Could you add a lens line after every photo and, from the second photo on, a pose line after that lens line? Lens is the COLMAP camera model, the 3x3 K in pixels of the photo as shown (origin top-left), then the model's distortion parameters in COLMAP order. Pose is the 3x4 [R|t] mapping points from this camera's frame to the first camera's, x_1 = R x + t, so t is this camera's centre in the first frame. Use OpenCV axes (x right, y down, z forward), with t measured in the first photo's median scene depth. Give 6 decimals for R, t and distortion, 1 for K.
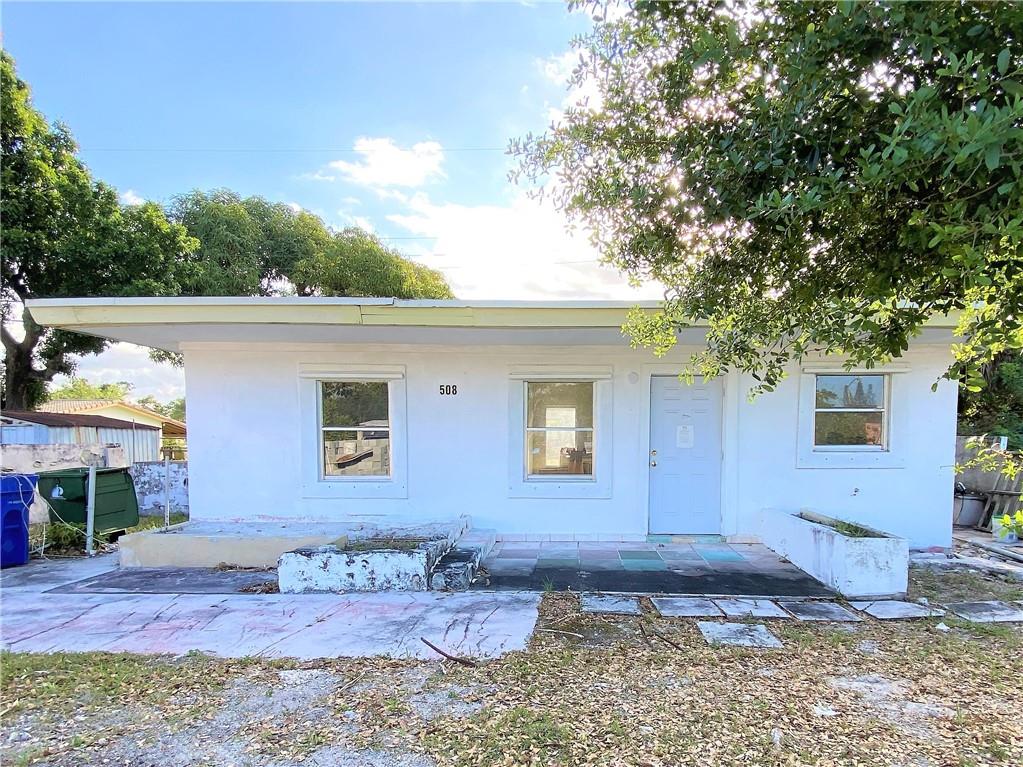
lens RADIAL K [[568.3, 0, 559.9], [0, 568.3, 463.3], [0, 0, 1]] dist [0.039854, -0.035575]
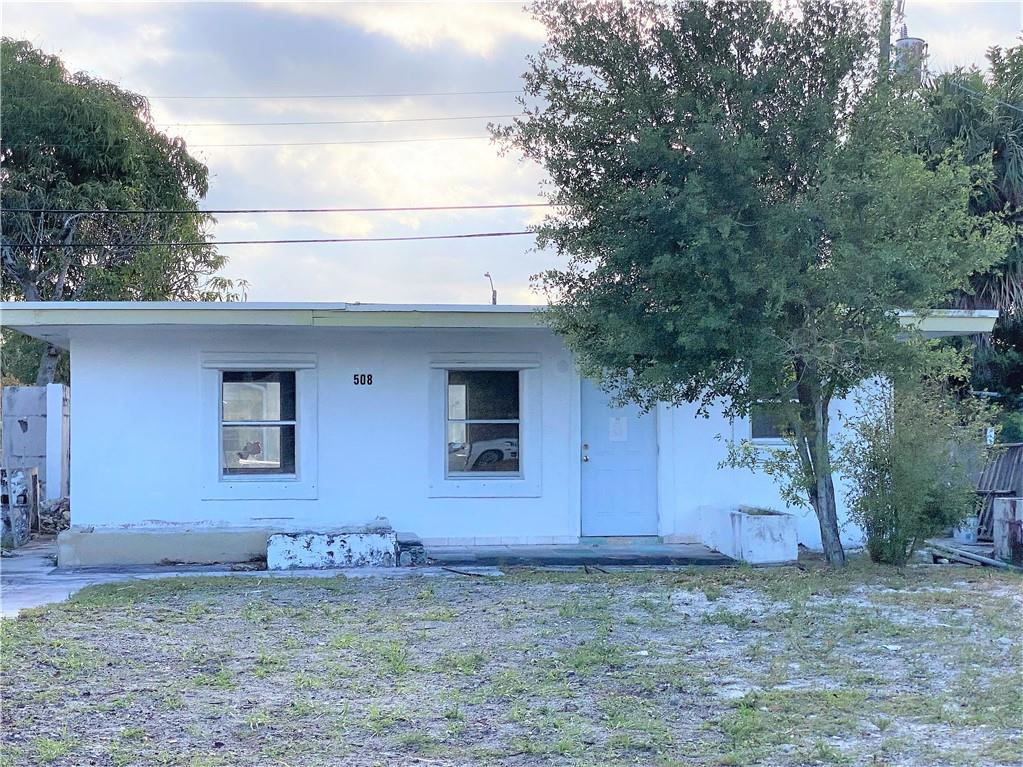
lens RADIAL K [[1827.0, 0, 491.5], [0, 1827.0, 384.9], [0, 0, 1]] dist [-0.048827, 1.482506]
pose [[0.991694, -0.003086, 0.128581, -0.452153], [0.011034, 0.998068, -0.061149, 0.074876], [-0.128144, 0.062060, 0.989812, -2.363035]]
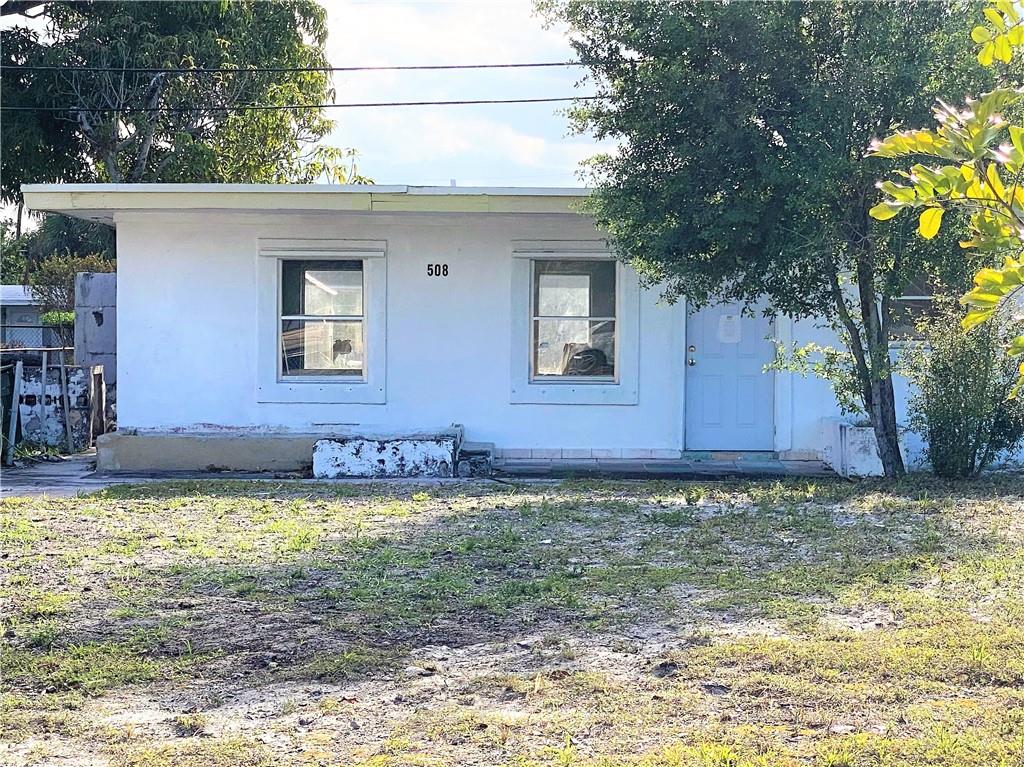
lens RADIAL K [[2498.6, 0, 512.0], [0, 2498.6, 383.5], [0, 0, 1]] dist [0.045317, -0.101087]
pose [[0.999986, 0.003769, 0.003797, -0.126350], [-0.003712, 0.999881, -0.014960, 0.105364], [-0.003853, 0.014946, 0.999881, -3.149599]]
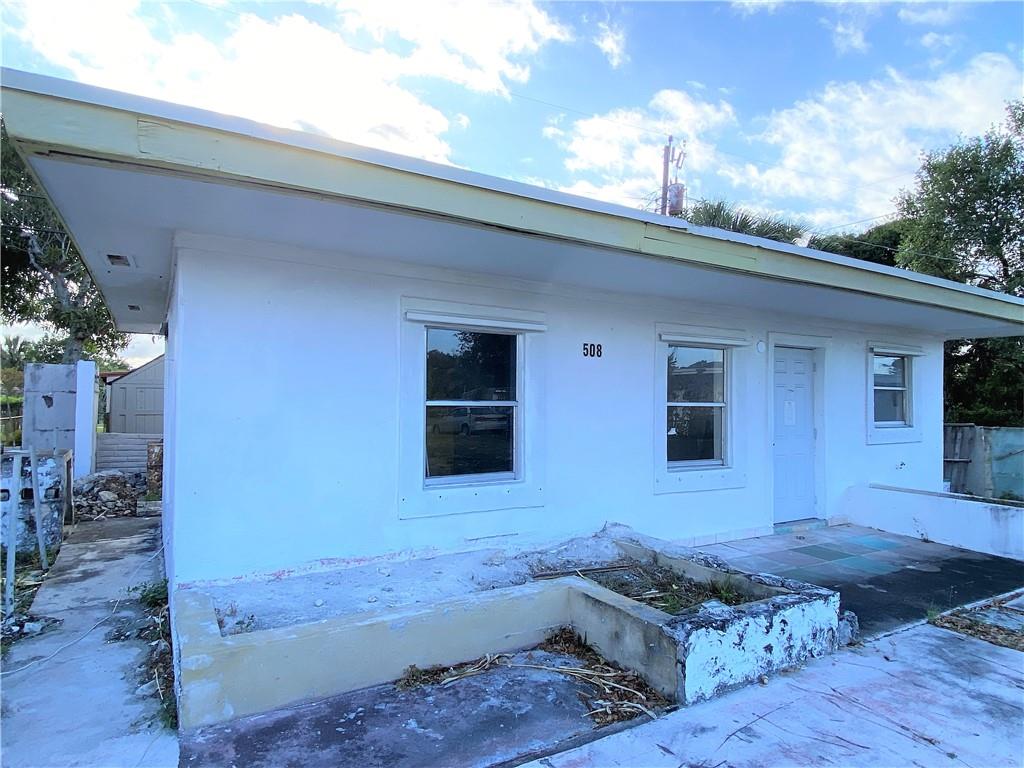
lens RADIAL K [[601.0, 0, 512.0], [0, 601.0, 384.0], [0, 0, 1]] dist [0.055067, -0.052588]
pose [[0.854688, 0.020698, 0.518729, -0.836306], [0.014974, 0.997806, -0.064485, -0.046524], [-0.518925, 0.062882, 0.852504, 0.491637]]
